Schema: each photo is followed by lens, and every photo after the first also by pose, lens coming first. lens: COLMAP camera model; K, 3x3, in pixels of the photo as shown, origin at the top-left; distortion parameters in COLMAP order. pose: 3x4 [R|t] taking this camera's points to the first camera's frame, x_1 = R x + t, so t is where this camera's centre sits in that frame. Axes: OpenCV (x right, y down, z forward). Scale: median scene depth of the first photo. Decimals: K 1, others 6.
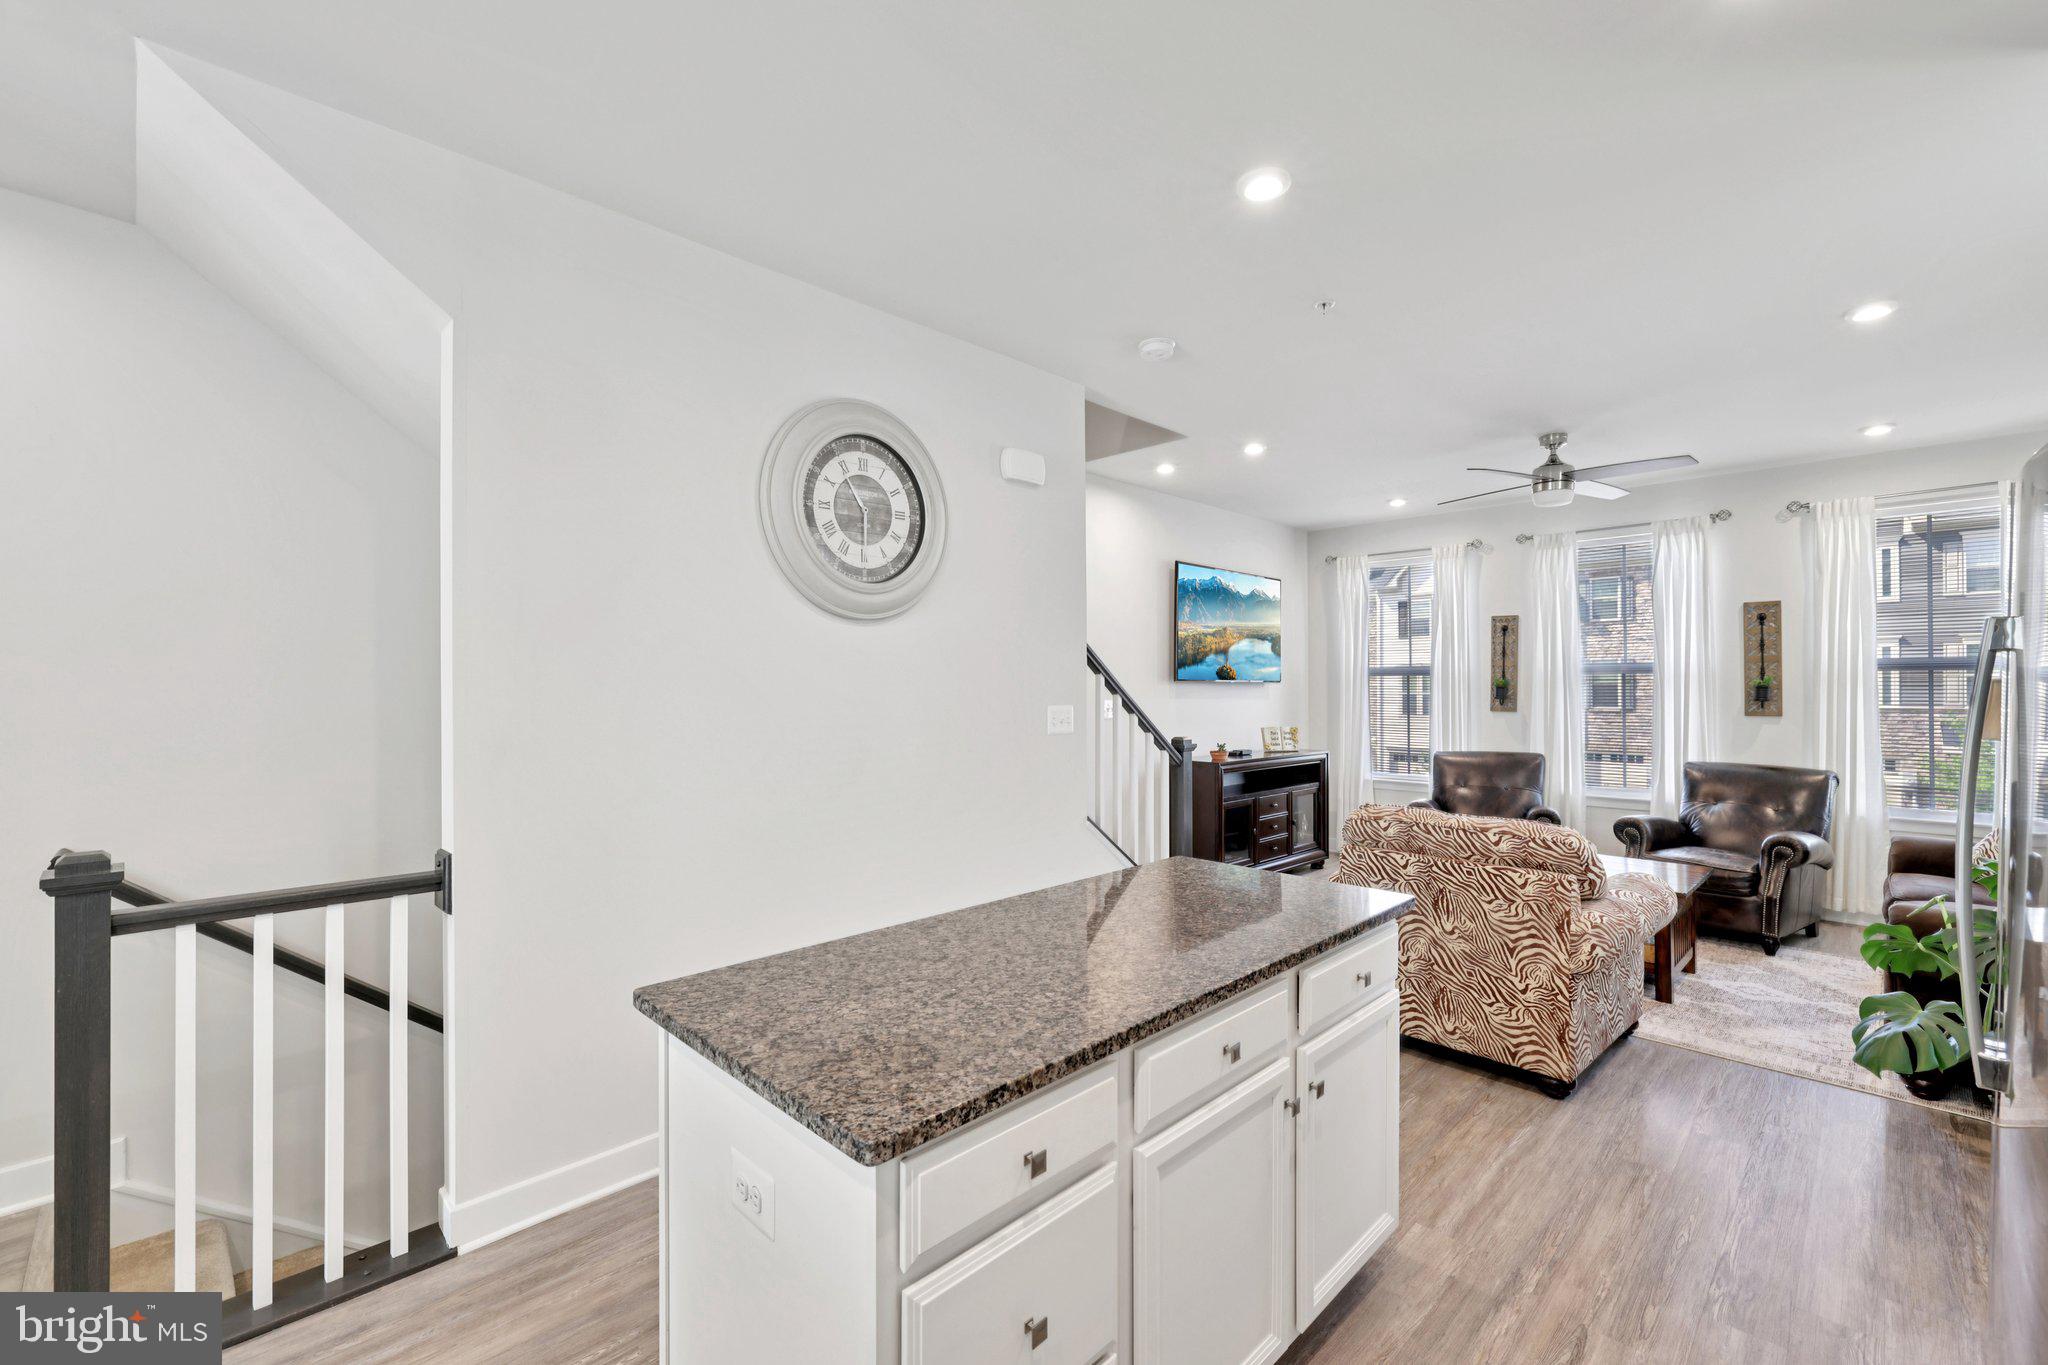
lens RADIAL K [[865.2, 0, 1017.1], [0, 865.2, 686.2], [0, 0, 1]] dist [0.000477, -0.000202]
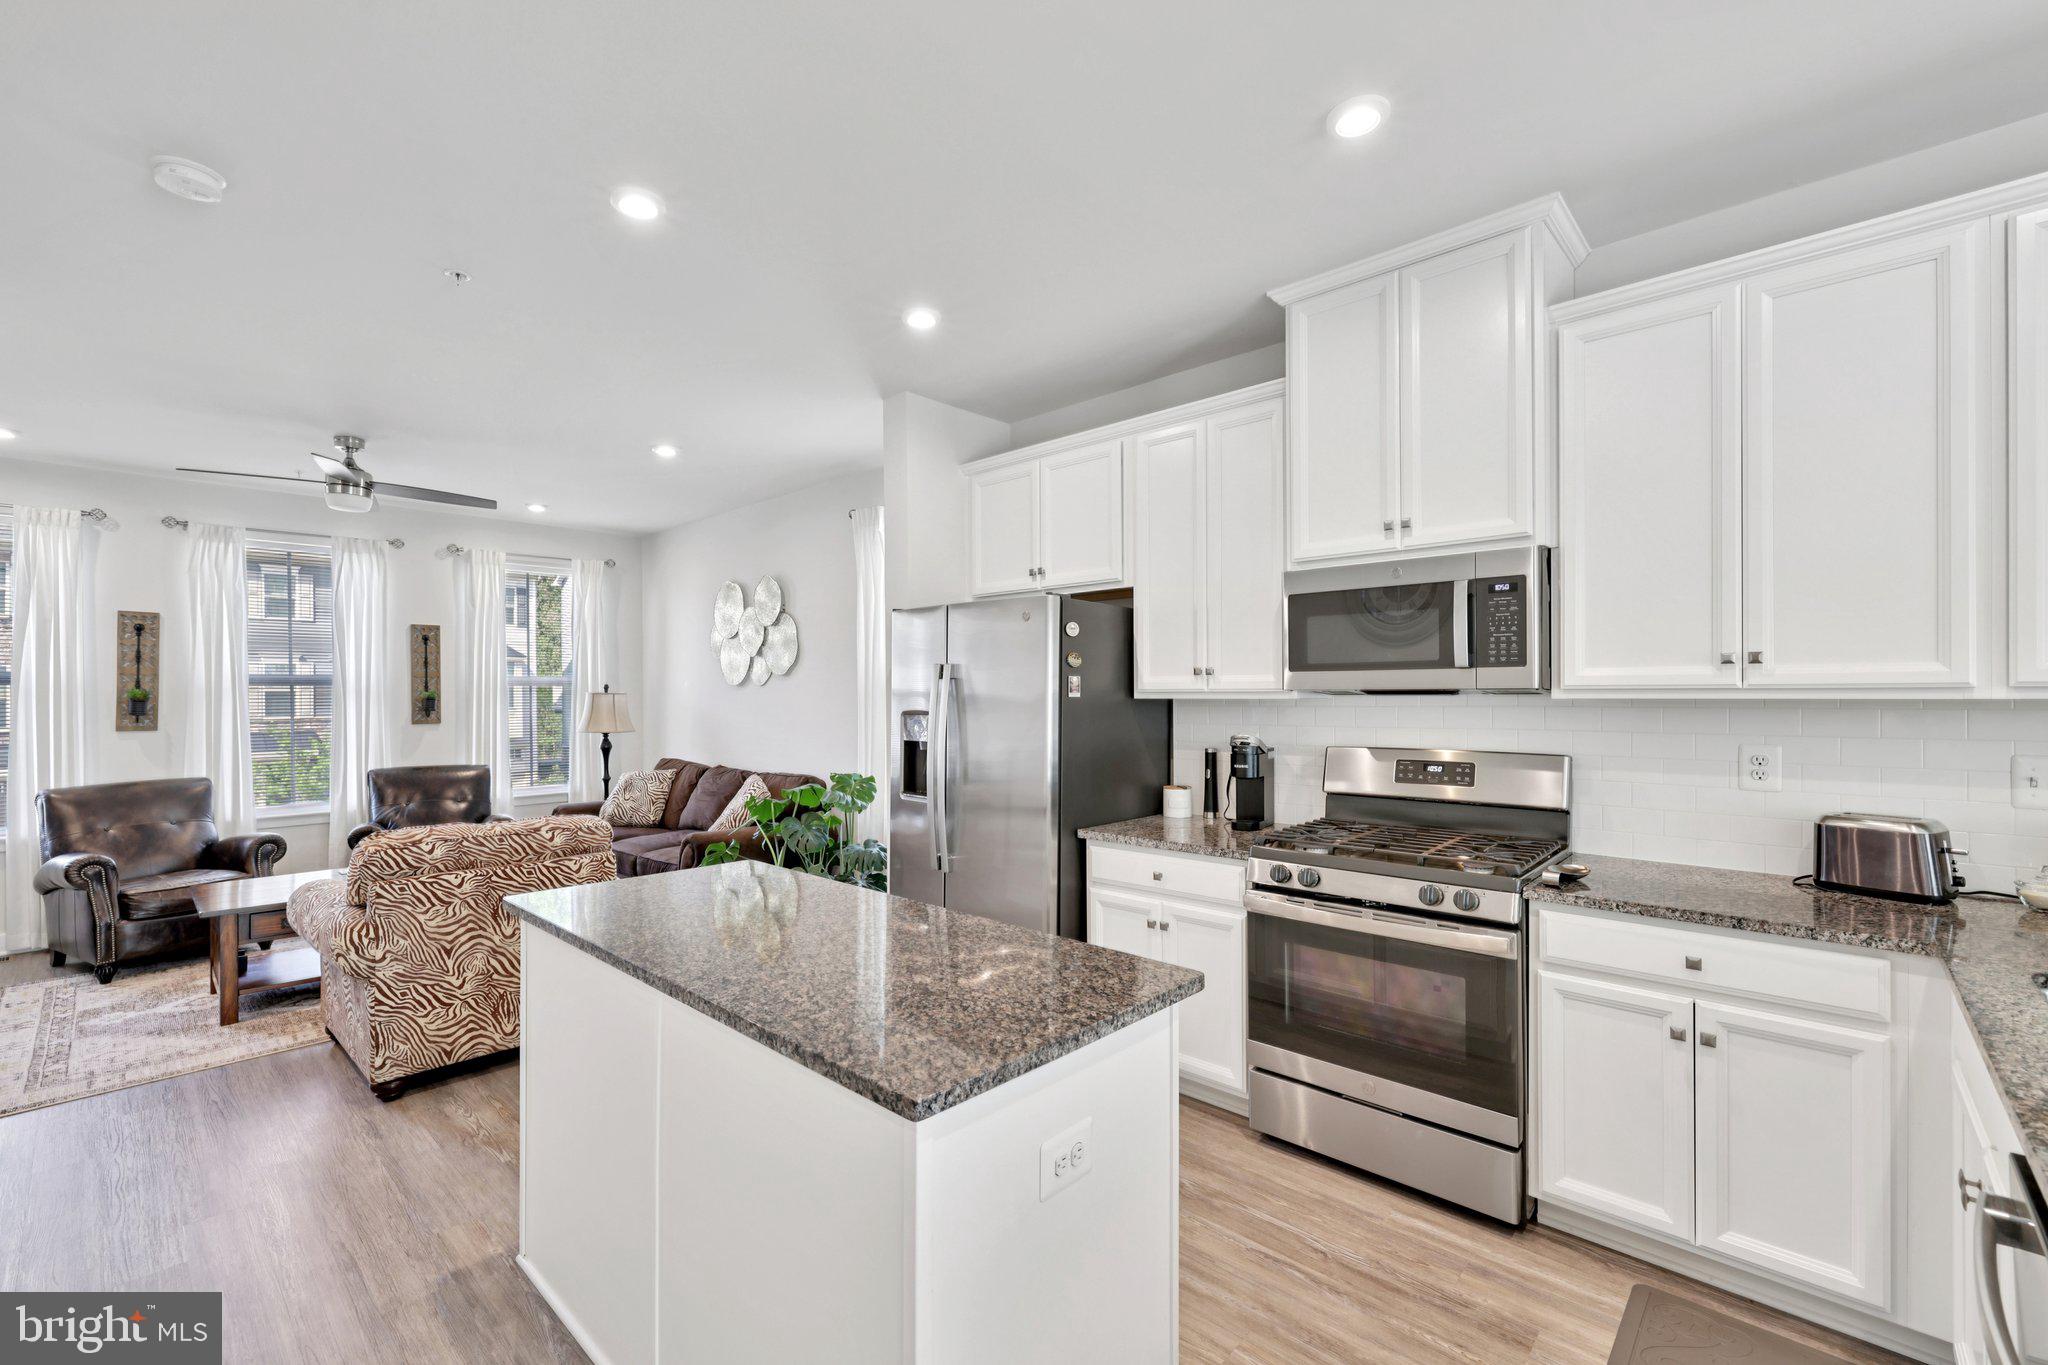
lens RADIAL K [[865.2, 0, 1017.1], [0, 865.2, 686.2], [0, 0, 1]] dist [0.000477, -0.000202]
pose [[-0.039671, 0.011759, 0.999144, -0.355111], [0.005462, 0.999918, -0.011551, 0.002123], [-0.999198, 0.004999, -0.039732, 0.282182]]
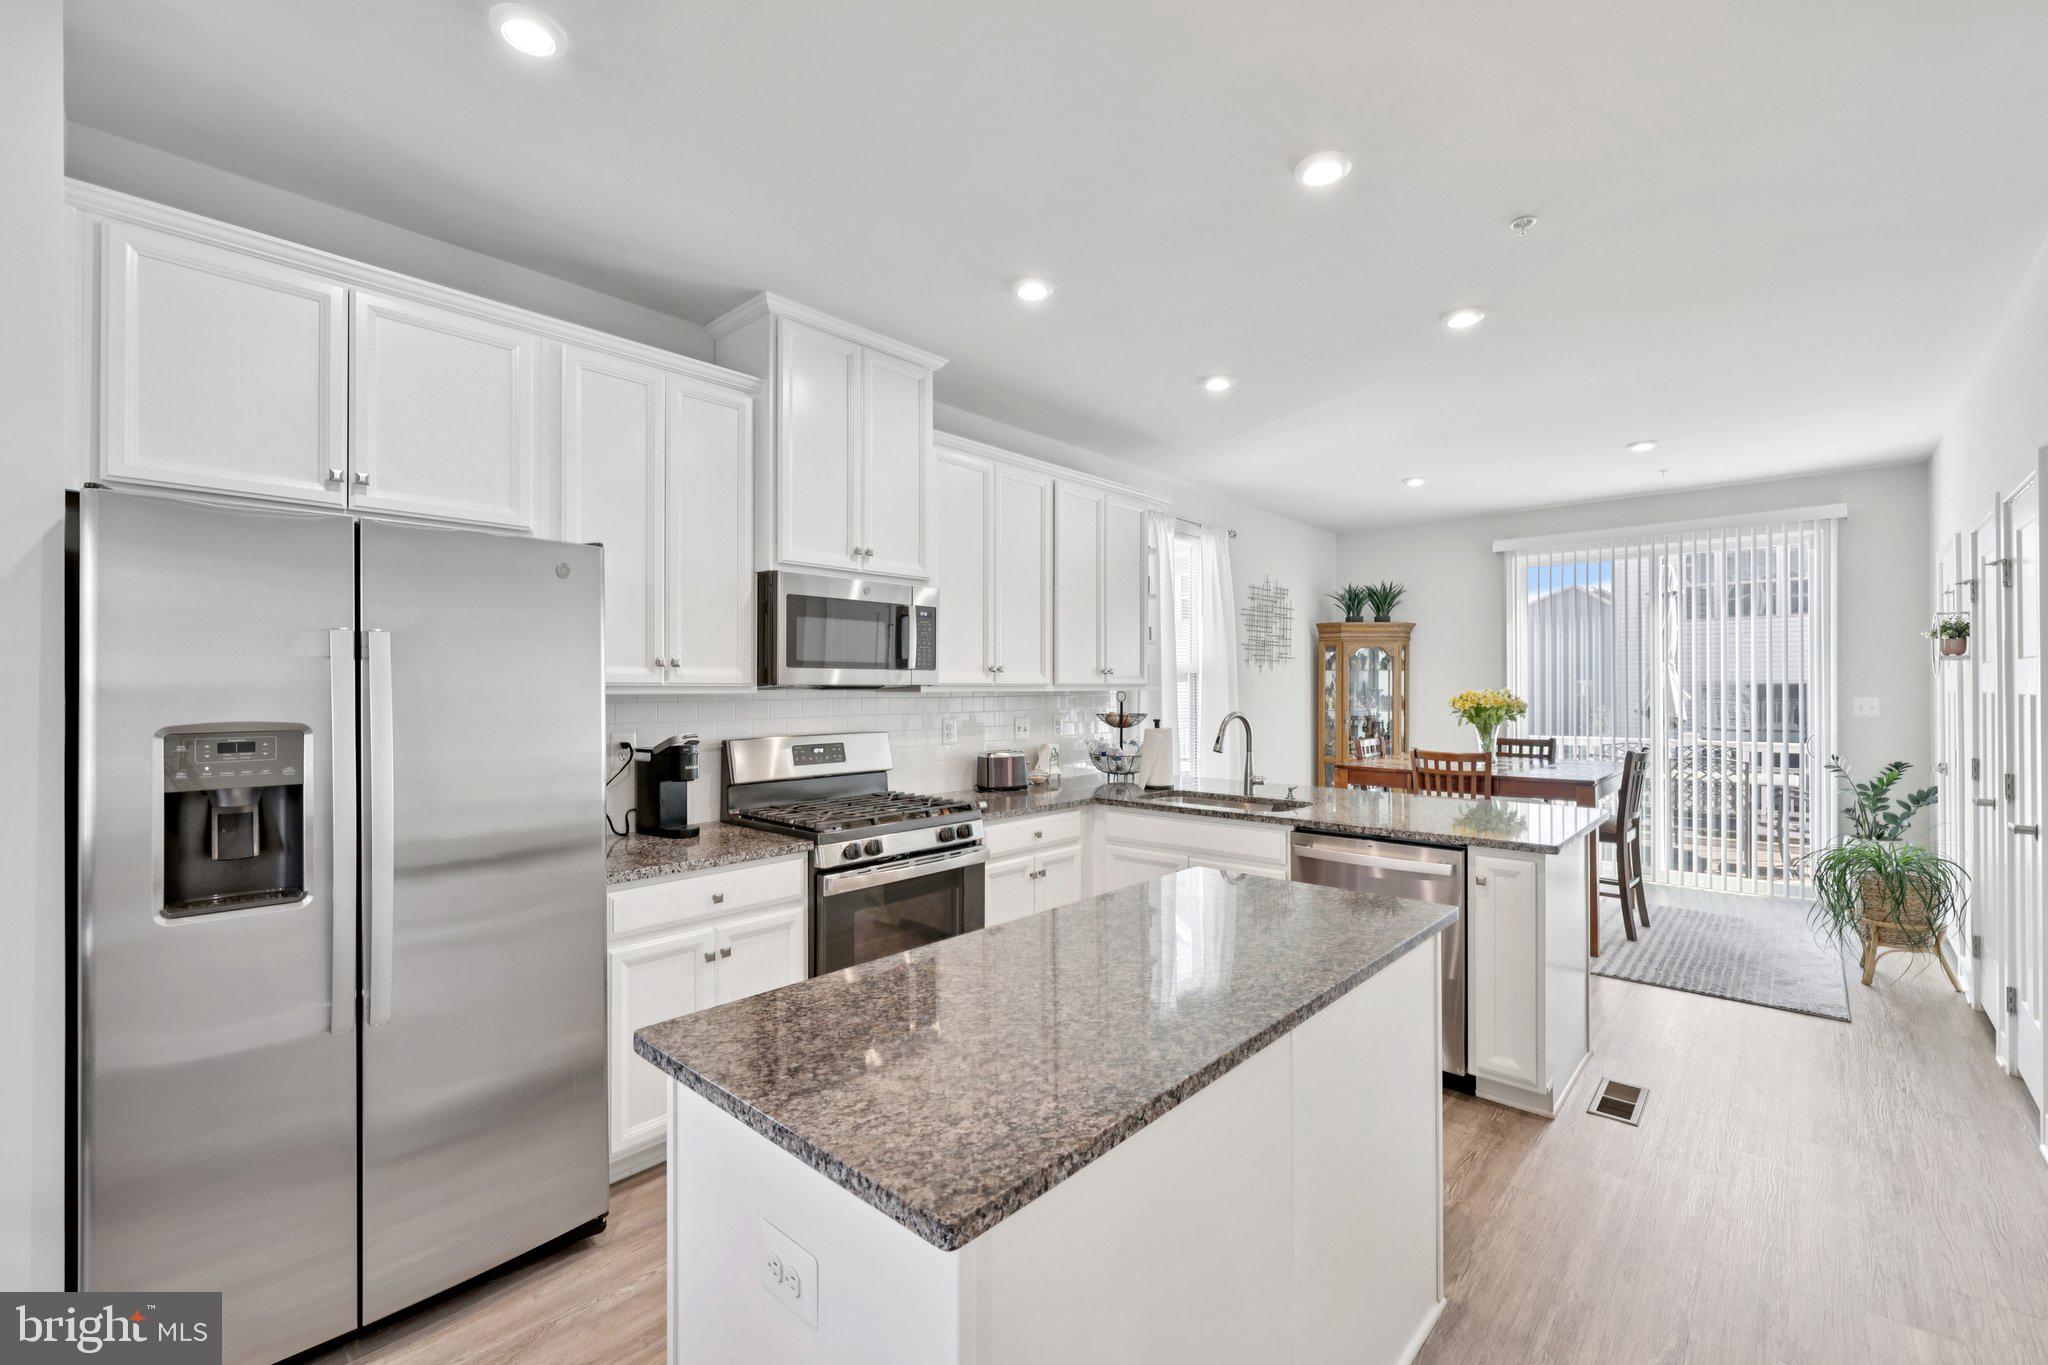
lens RADIAL K [[862.5, 0, 1014.2], [0, 862.5, 691.2], [0, 0, 1]] dist [-0.000597, -0.000522]
pose [[-0.998752, 0.003837, -0.049807, 0.098359], [0.003585, 0.999980, 0.005147, 0.000864], [0.049825, 0.004962, -0.998746, 0.696637]]
